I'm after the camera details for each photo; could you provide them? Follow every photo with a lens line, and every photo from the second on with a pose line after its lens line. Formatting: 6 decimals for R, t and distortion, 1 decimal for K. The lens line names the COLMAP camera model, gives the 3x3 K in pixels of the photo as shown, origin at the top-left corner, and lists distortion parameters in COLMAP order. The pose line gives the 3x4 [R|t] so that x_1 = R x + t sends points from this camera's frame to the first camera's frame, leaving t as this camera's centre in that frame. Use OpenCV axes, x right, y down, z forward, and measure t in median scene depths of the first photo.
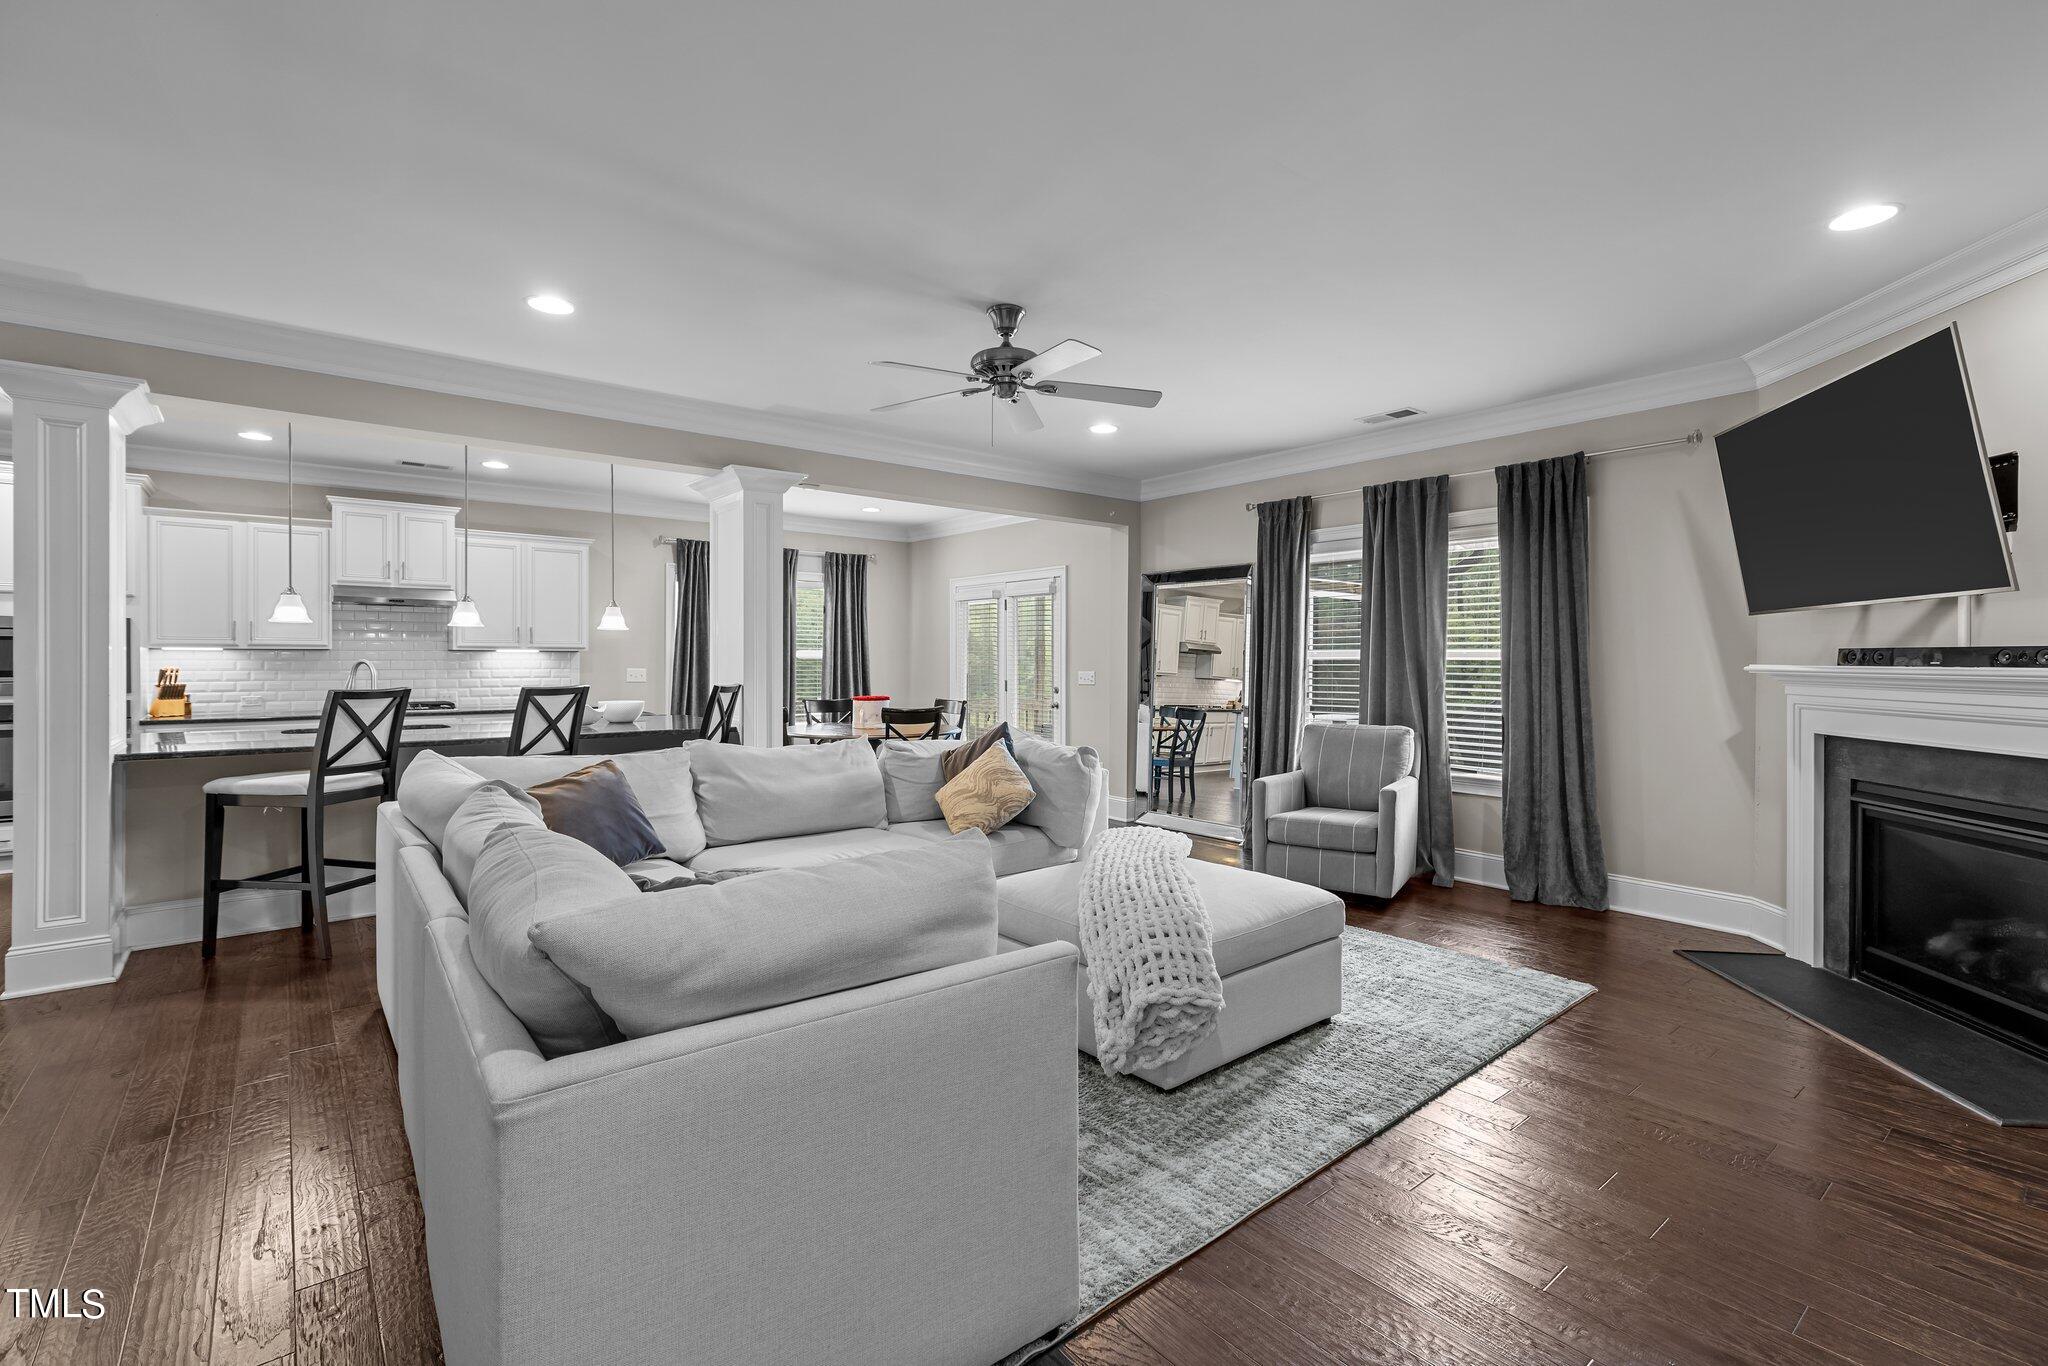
lens RADIAL K [[931.6, 0, 1031.9], [0, 931.6, 653.8], [0, 0, 1]] dist [-0.001471, -0.000258]
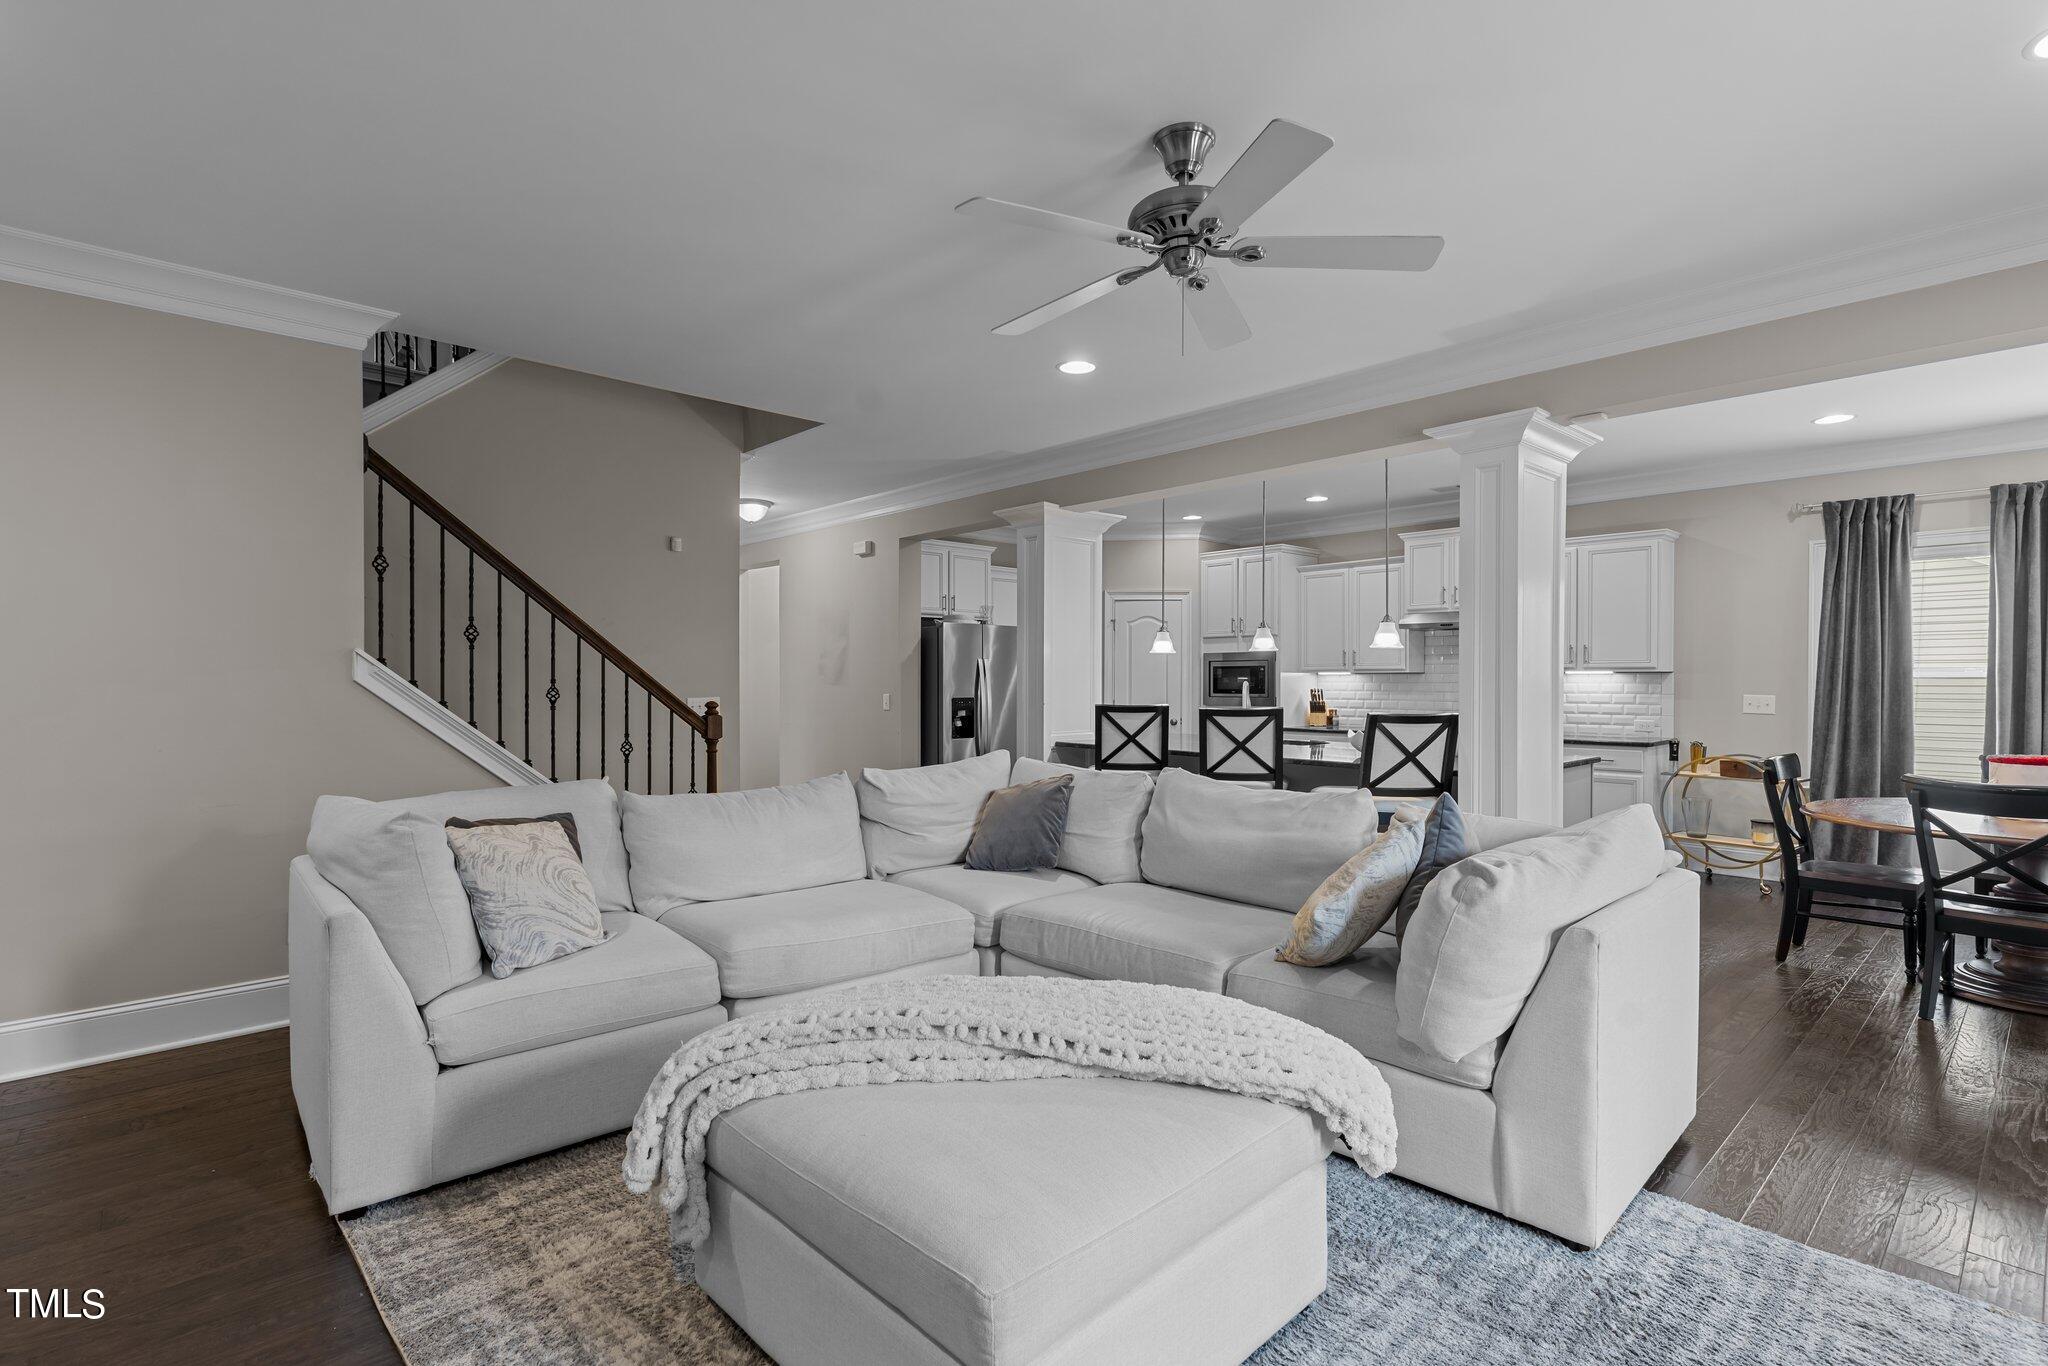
lens RADIAL K [[965.1, 0, 1024.0], [0, 965.1, 683.0], [0, 0, 1]] dist [-0.001132, -0.000298]
pose [[0.044501, 0.001725, -0.999008, 0.421628], [0.004063, 0.999990, 0.001908, 0.003528], [0.999001, -0.004144, 0.044493, 0.573629]]
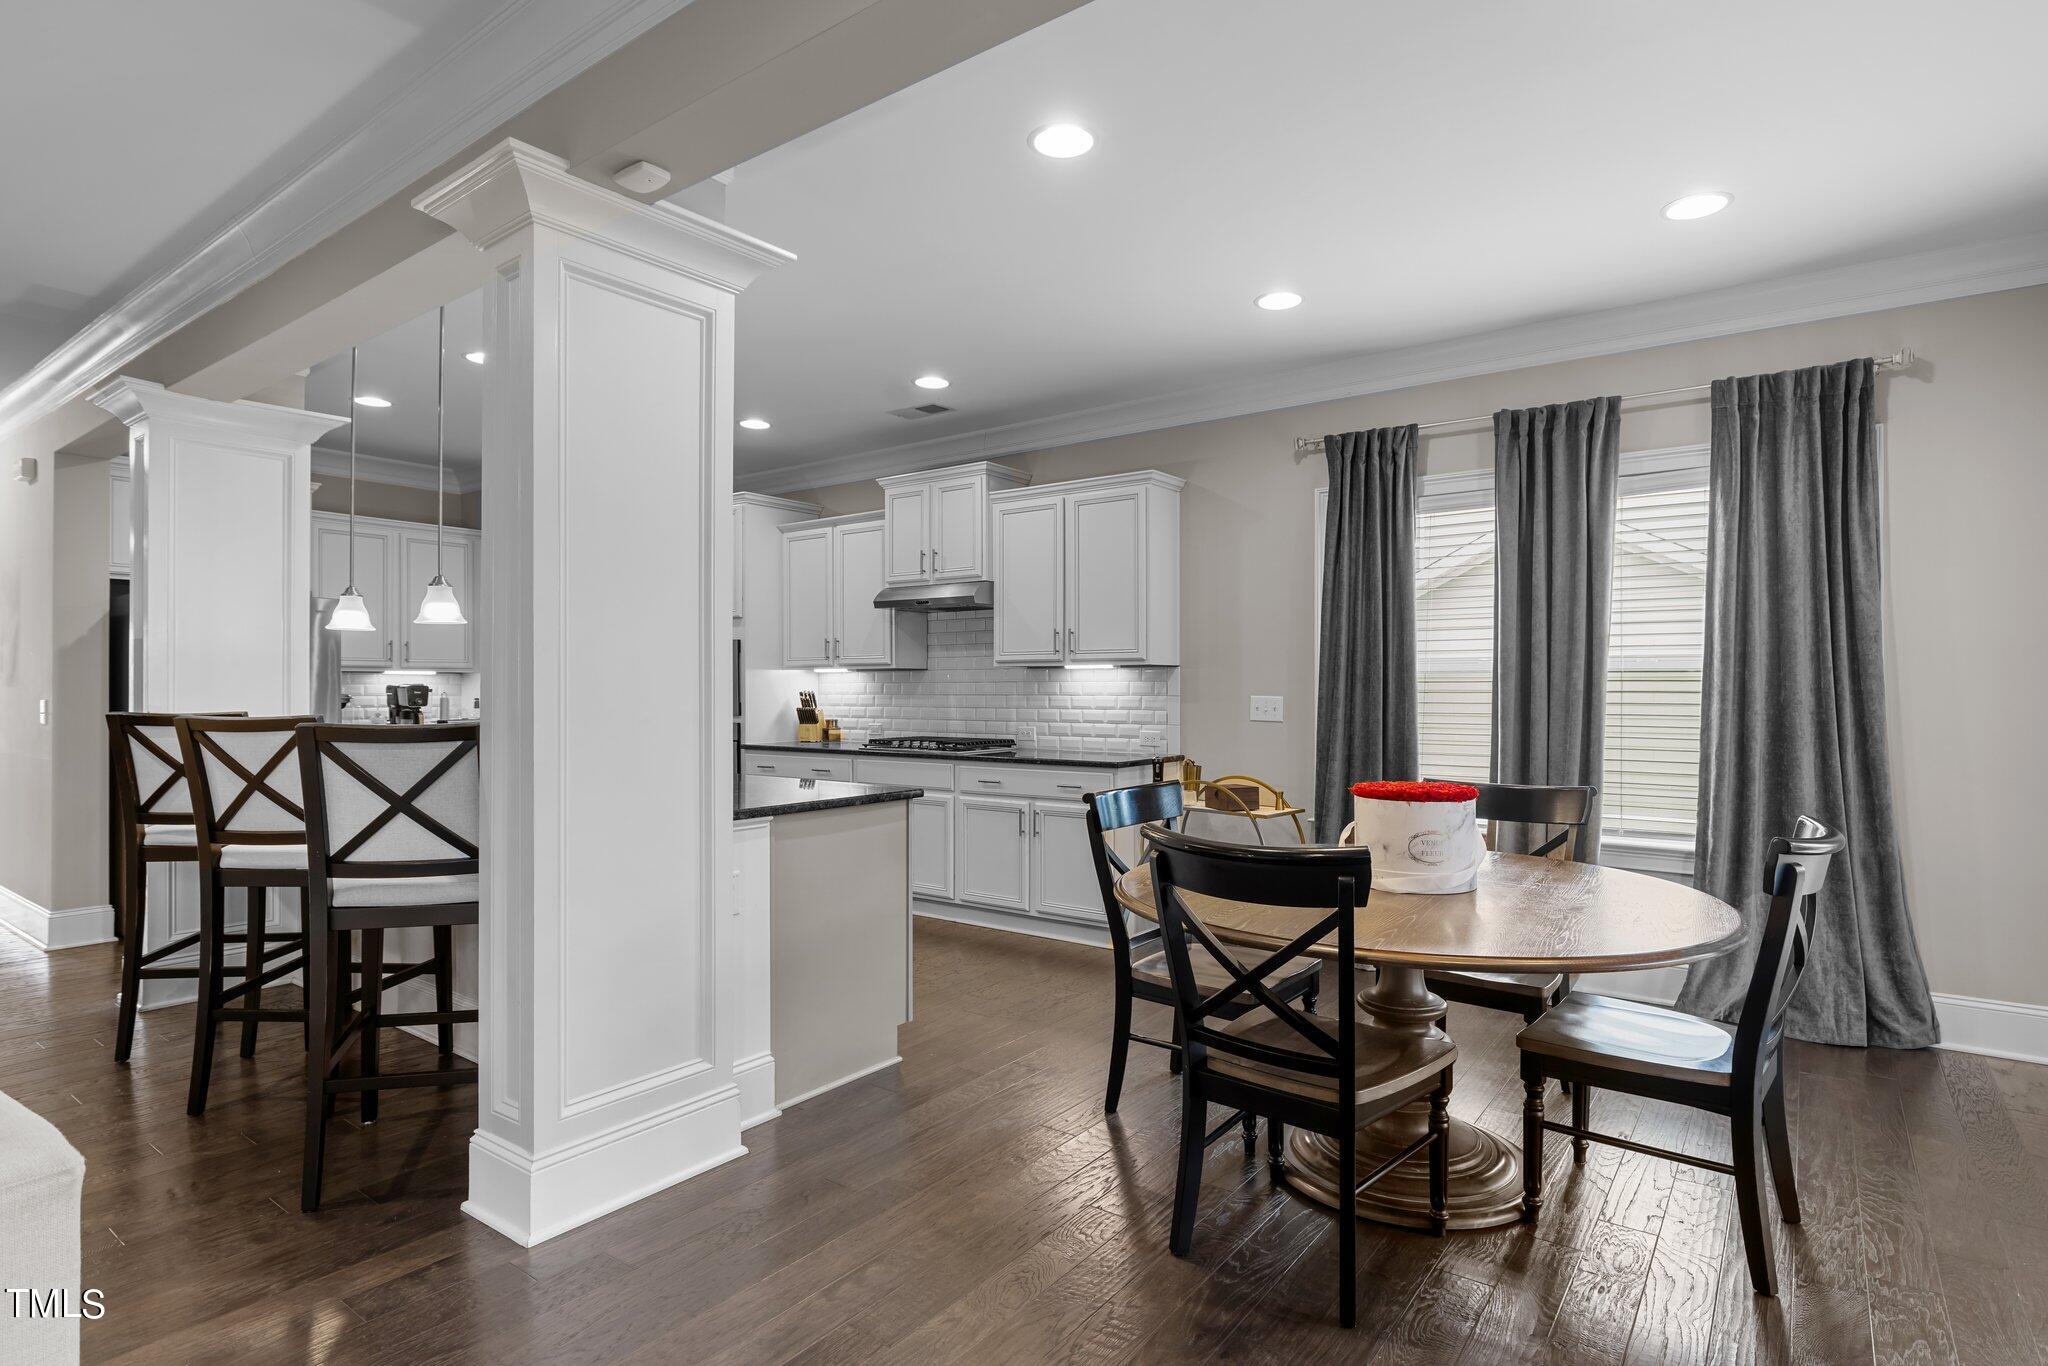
lens RADIAL K [[1047.3, 0, 1051.1], [0, 1047.3, 681.5], [0, 0, 1]] dist [0.002124, -0.000085]
pose [[0.247797, -0.009884, -0.968761, 0.185441], [0.004531, 0.999949, -0.009043, 0.017232], [0.968801, -0.002149, 0.247829, 1.046946]]
